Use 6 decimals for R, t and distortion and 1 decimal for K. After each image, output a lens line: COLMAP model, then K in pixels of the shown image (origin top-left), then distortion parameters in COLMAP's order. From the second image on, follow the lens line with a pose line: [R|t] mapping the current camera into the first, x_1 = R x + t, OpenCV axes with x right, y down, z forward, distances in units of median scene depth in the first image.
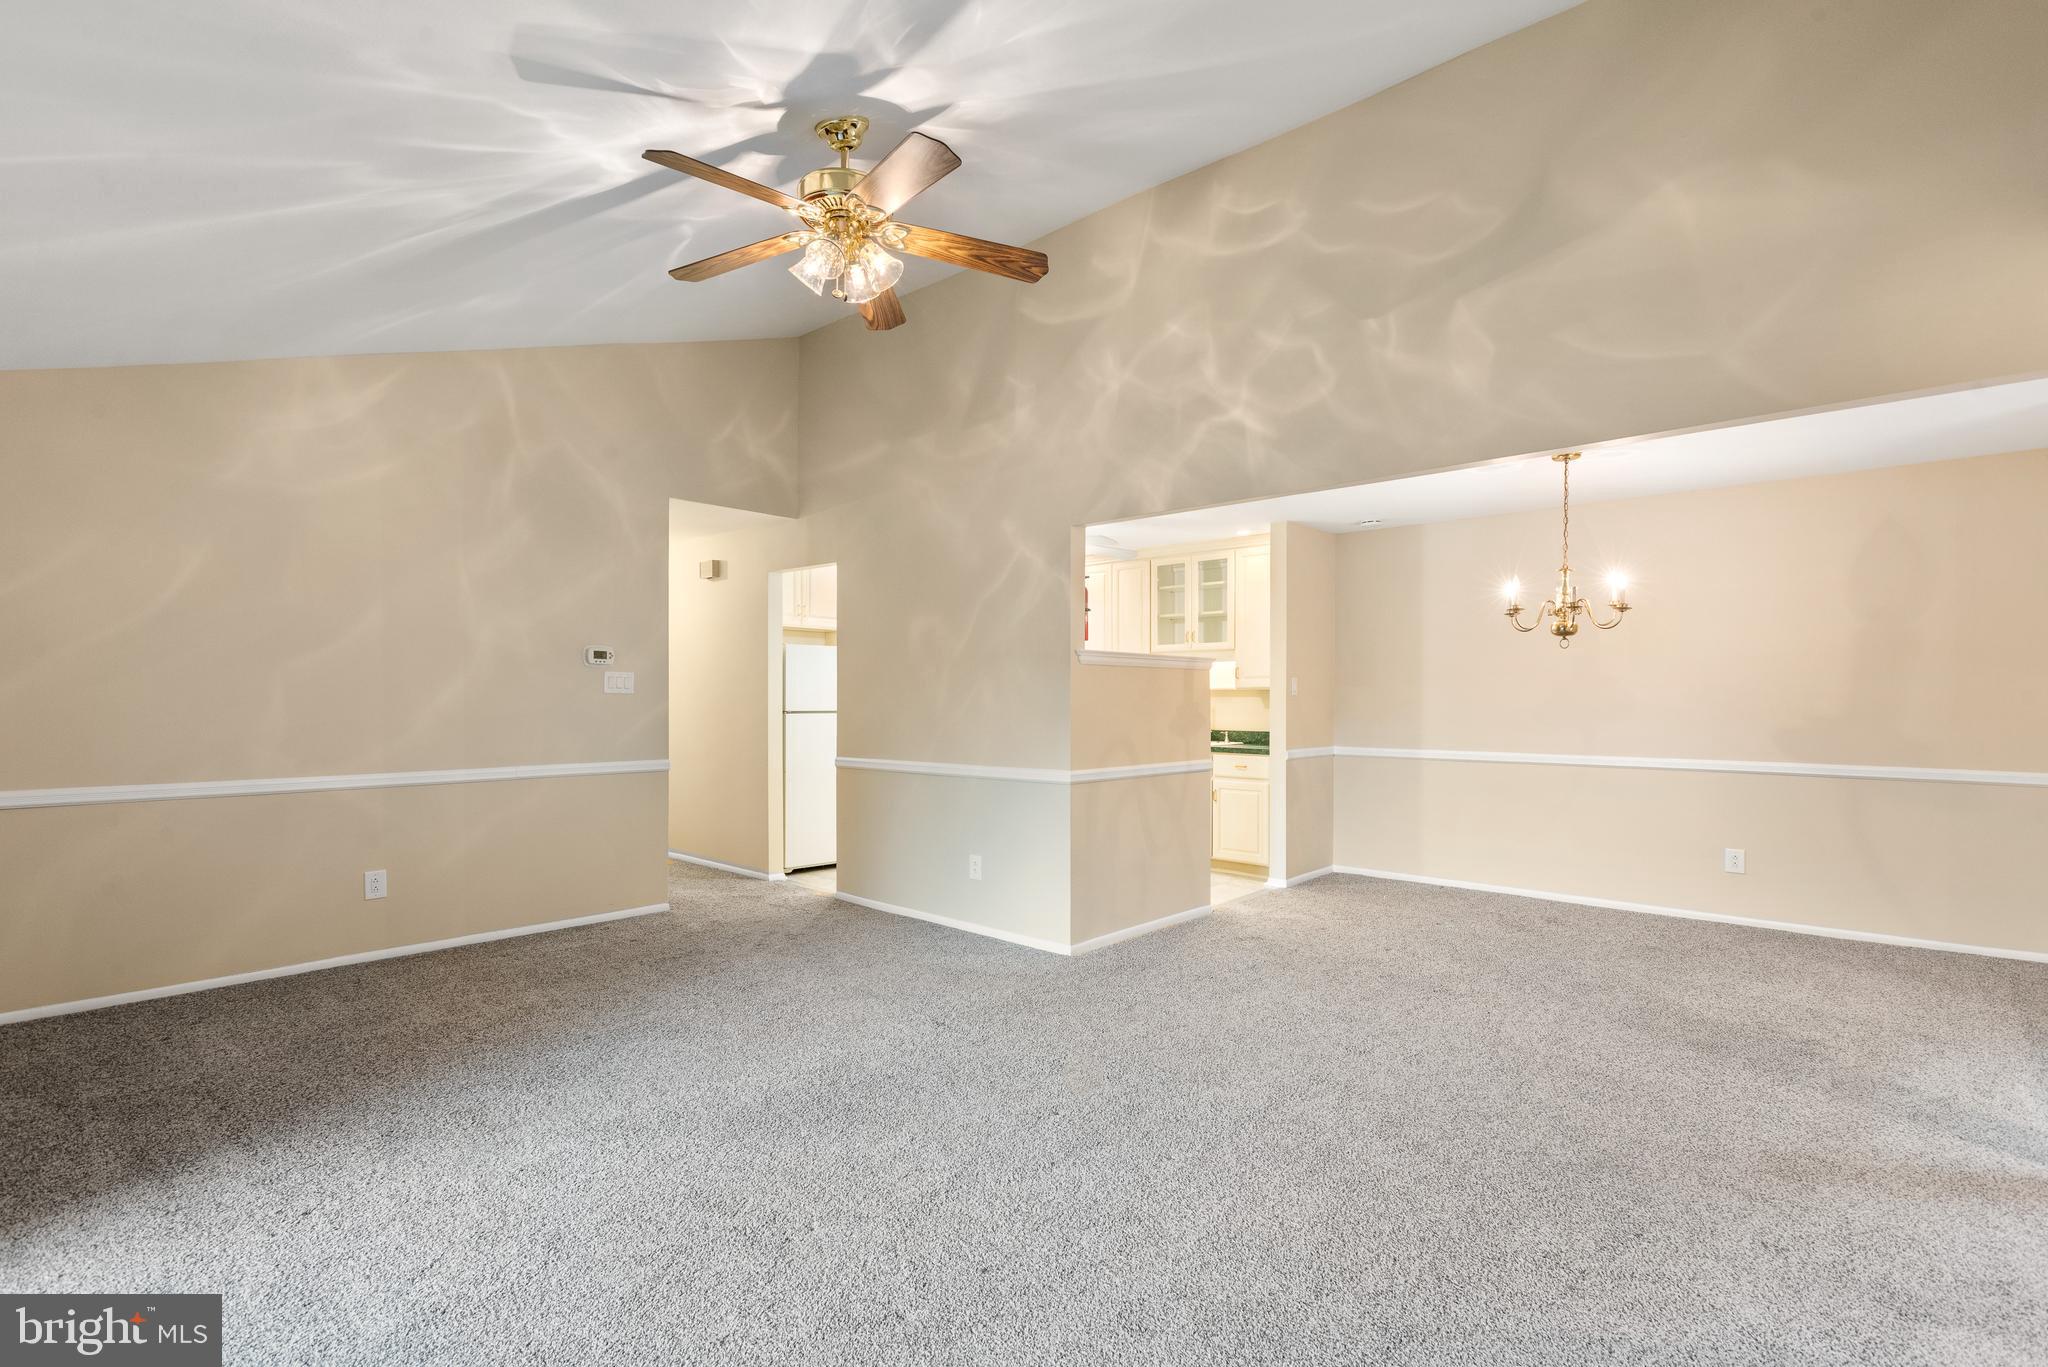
lens RADIAL K [[972.3, 0, 1018.3], [0, 972.3, 708.8], [0, 0, 1]] dist [0.017619, -0.006164]
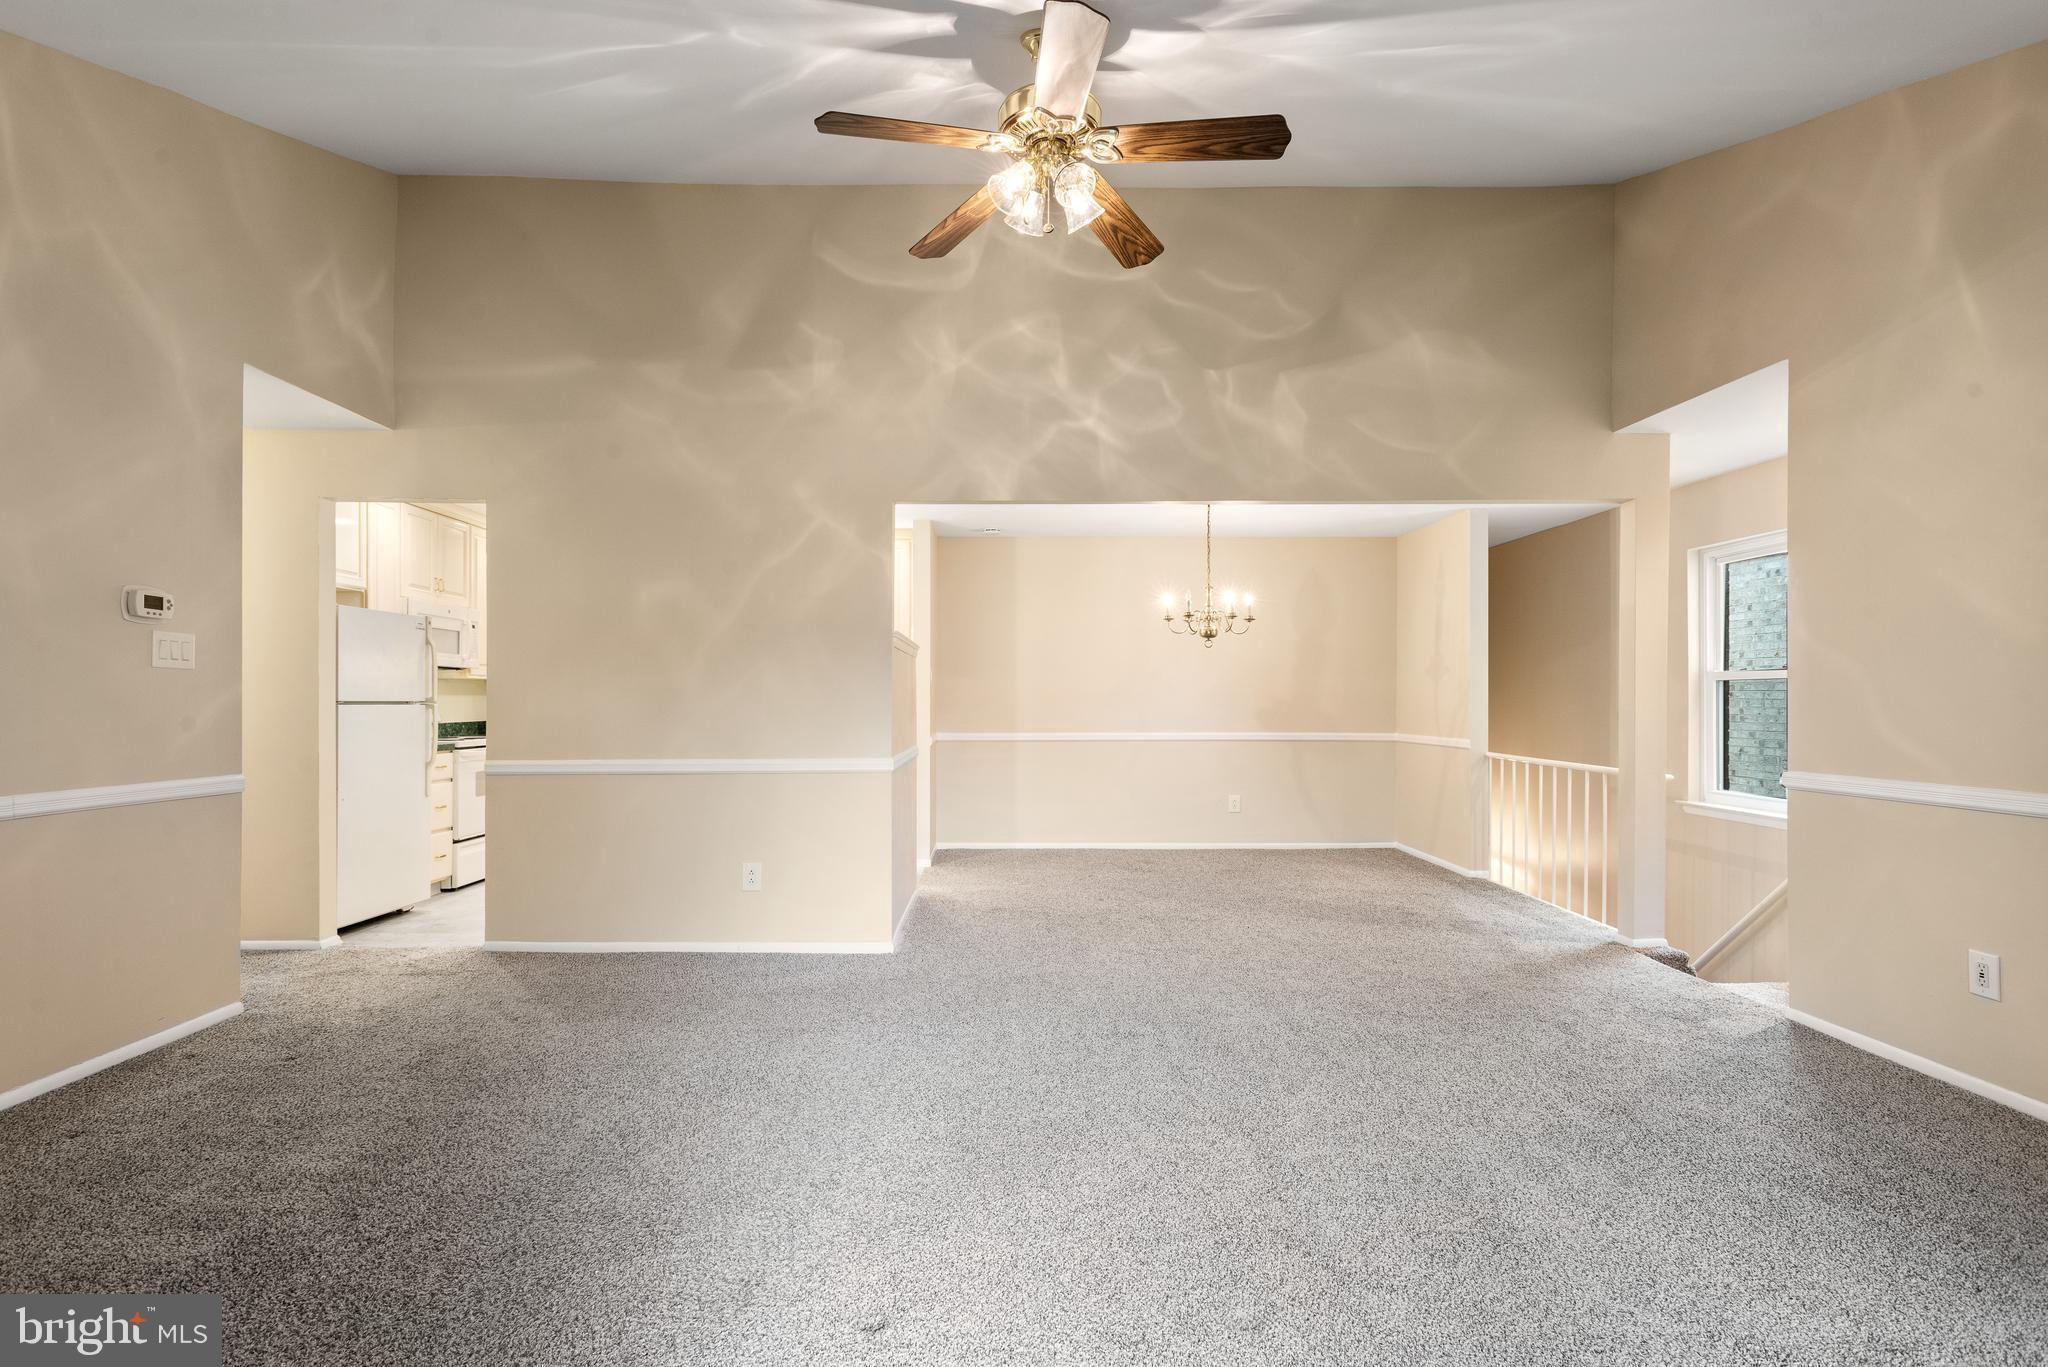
lens RADIAL K [[972.3, 0, 1020.5], [0, 972.3, 699.4], [0, 0, 1]] dist [0.017619, -0.006164]
pose [[0.728716, -0.000750, 0.684815, -0.505853], [0.008555, 0.999931, -0.008008, 0.015160], [-0.684762, 0.011694, 0.728673, 0.220739]]
